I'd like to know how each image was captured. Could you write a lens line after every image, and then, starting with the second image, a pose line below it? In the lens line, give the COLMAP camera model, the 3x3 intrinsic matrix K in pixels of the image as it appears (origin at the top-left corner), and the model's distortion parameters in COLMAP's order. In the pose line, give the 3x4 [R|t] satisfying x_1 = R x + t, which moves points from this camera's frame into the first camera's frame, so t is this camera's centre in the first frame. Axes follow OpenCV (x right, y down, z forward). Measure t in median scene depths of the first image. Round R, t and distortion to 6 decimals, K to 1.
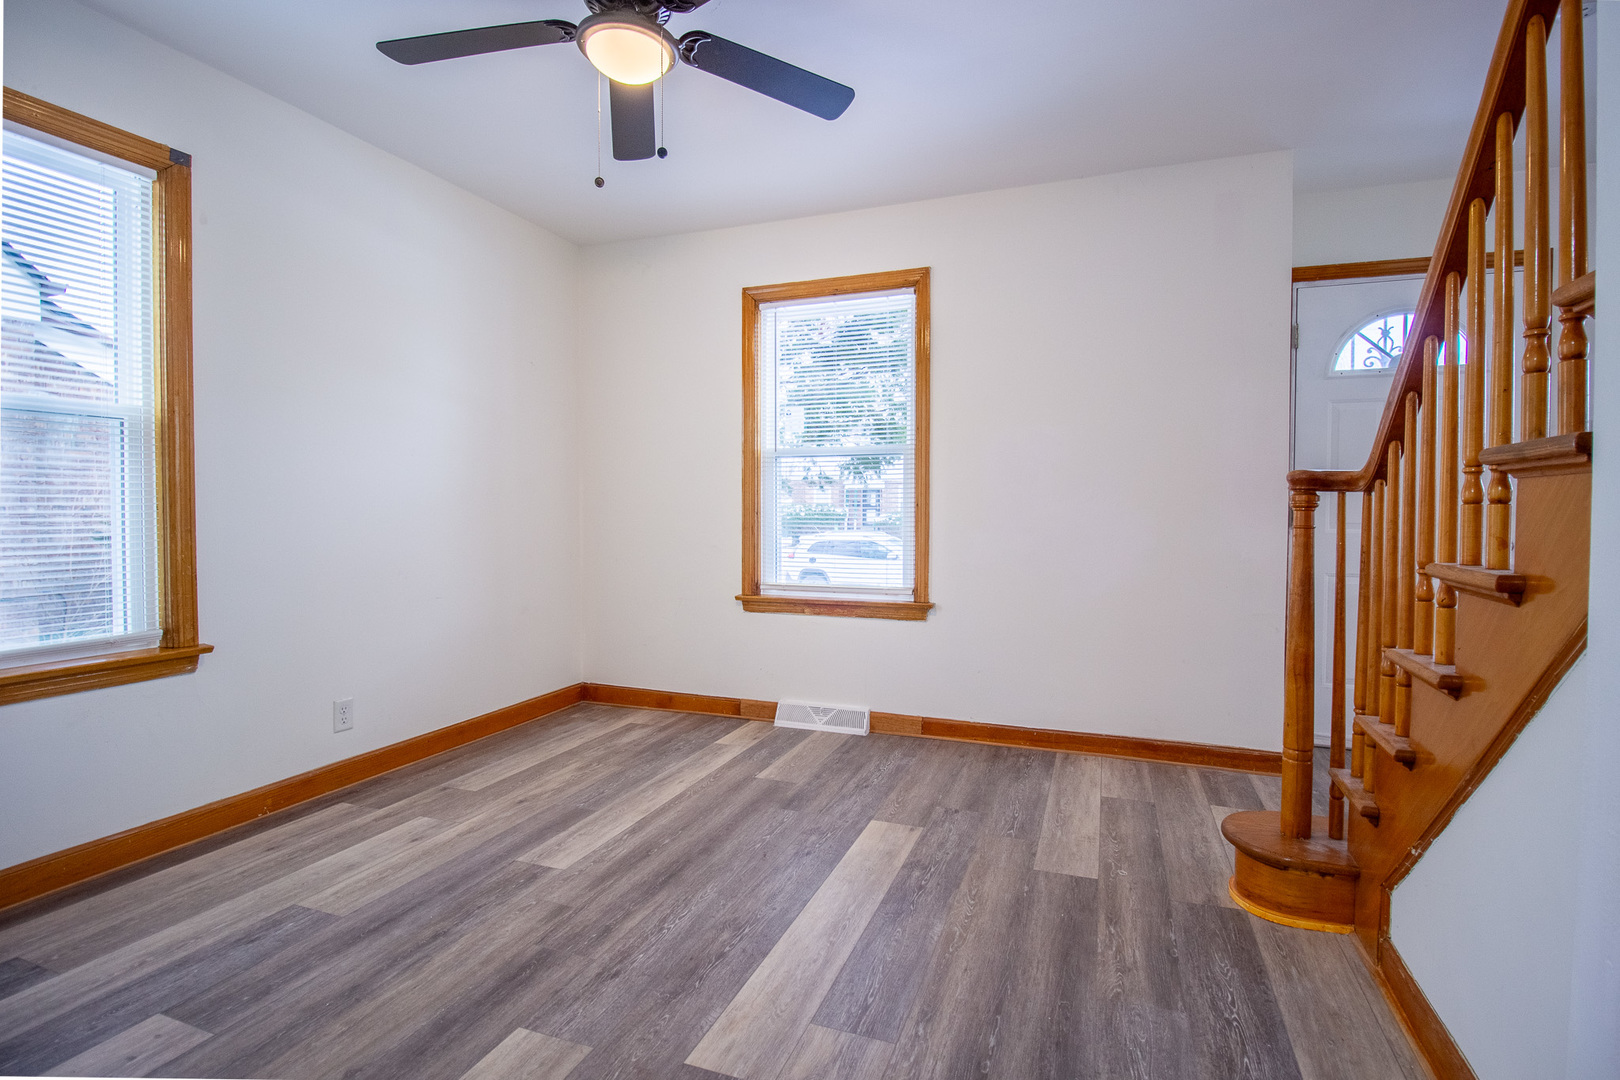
lens RADIAL K [[768.0, 0, 831.2], [0, 768.0, 523.6], [0, 0, 1]] dist [0.000404, -0.013285]
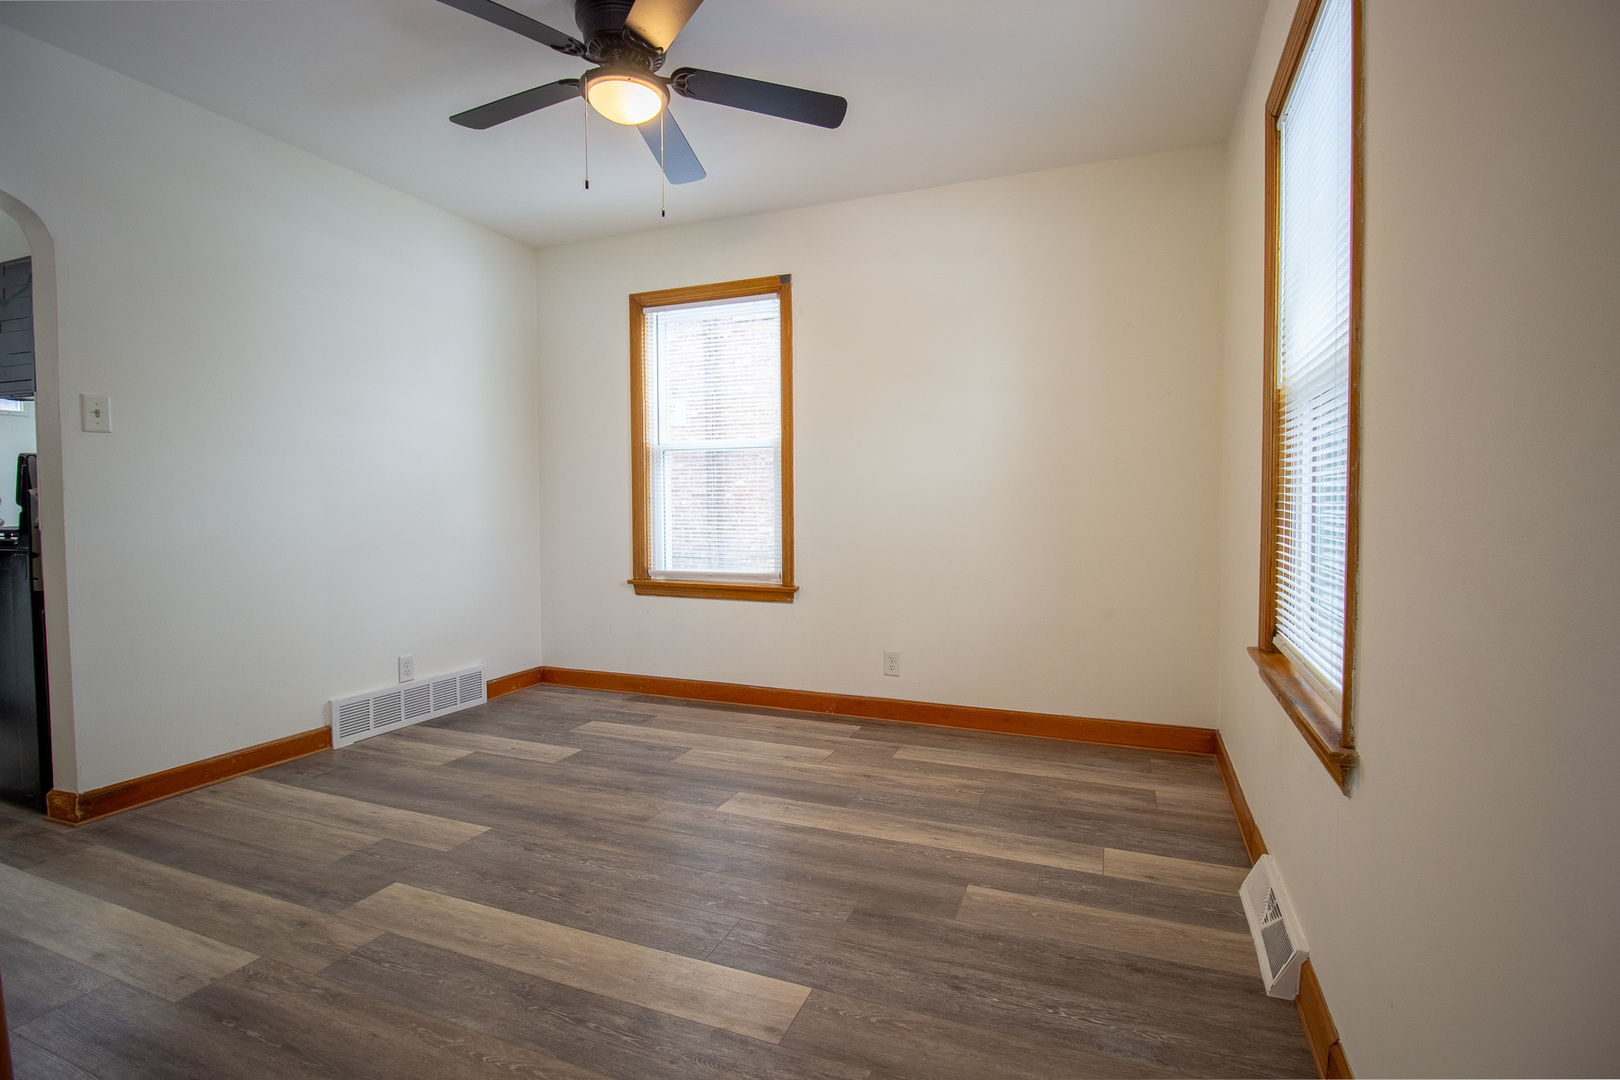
lens RADIAL K [[768.0, 0, 831.2], [0, 768.0, 523.6], [0, 0, 1]] dist [0.000404, -0.013285]
pose [[-0.021395, 0.032103, -0.999256, 0.717814], [-0.017979, 0.999310, 0.032489, -0.017078], [0.999609, 0.018661, -0.020803, 1.094662]]
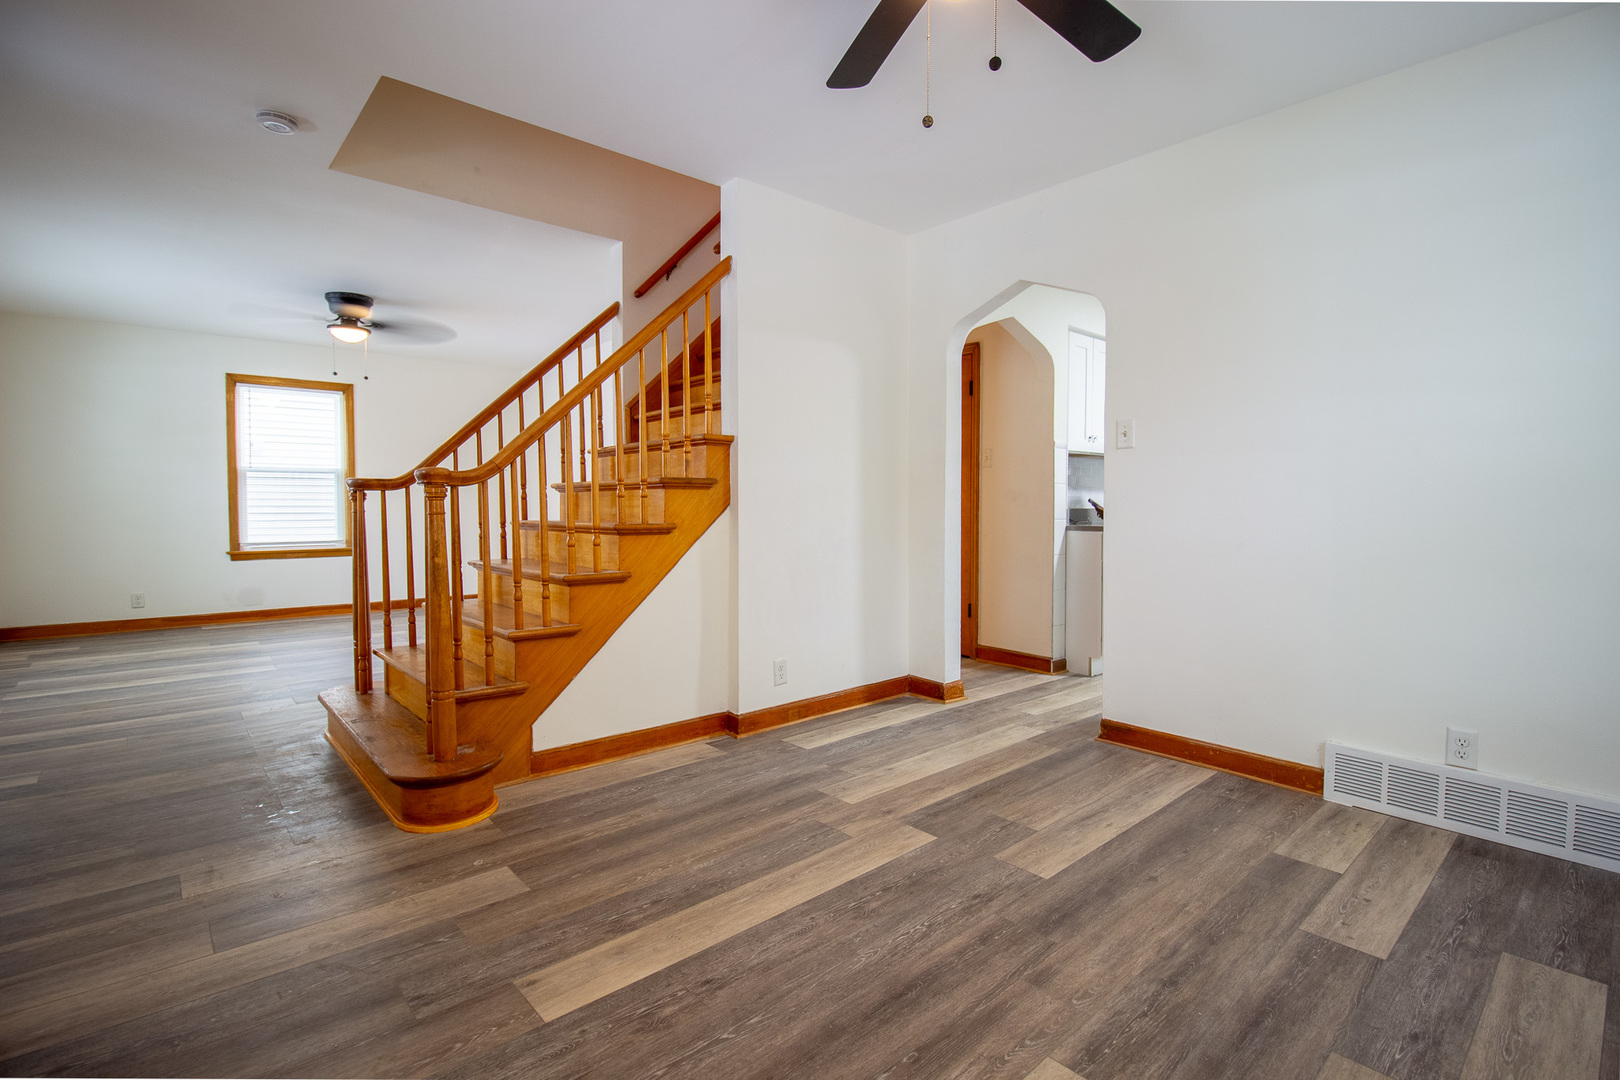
lens RADIAL K [[755.6, 0, 833.1], [0, 755.6, 527.7], [0, 0, 1]] dist [0.000684, -0.015849]
pose [[-0.886505, -0.018901, 0.462333, -0.434720], [0.007199, 0.998481, 0.054624, -0.028479], [-0.462663, 0.051753, -0.885022, 1.492407]]
